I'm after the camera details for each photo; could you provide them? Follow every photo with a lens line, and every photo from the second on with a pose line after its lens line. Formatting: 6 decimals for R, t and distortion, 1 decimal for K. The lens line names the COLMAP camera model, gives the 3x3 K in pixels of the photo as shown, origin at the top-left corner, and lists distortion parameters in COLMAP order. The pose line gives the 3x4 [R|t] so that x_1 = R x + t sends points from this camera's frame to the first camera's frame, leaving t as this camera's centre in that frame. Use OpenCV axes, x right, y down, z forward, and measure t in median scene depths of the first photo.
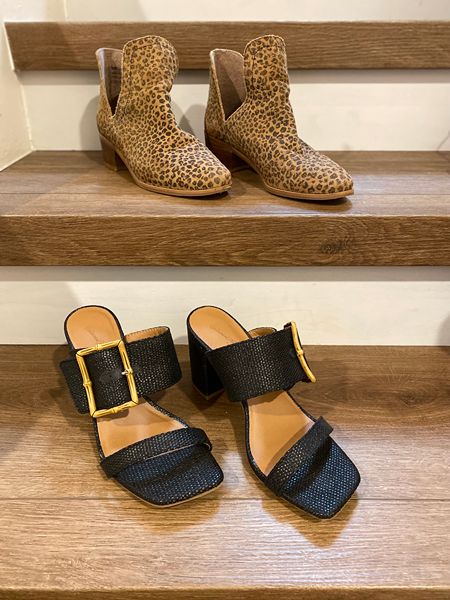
lens RADIAL K [[457.1, 0, 226.6], [0, 457.1, 298.2], [0, 0, 1]] dist [0.023360, -0.022136]
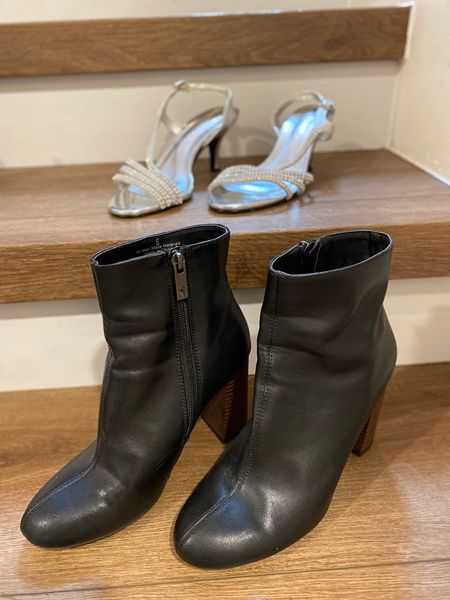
lens RADIAL K [[457.1, 0, 220.8], [0, 457.1, 297.0], [0, 0, 1]] dist [0.023360, -0.022136]
pose [[0.997788, -0.058974, 0.030673, 0.736878], [0.059158, 0.998235, -0.005136, -0.050945], [-0.030316, 0.006939, 0.999516, 0.116171]]
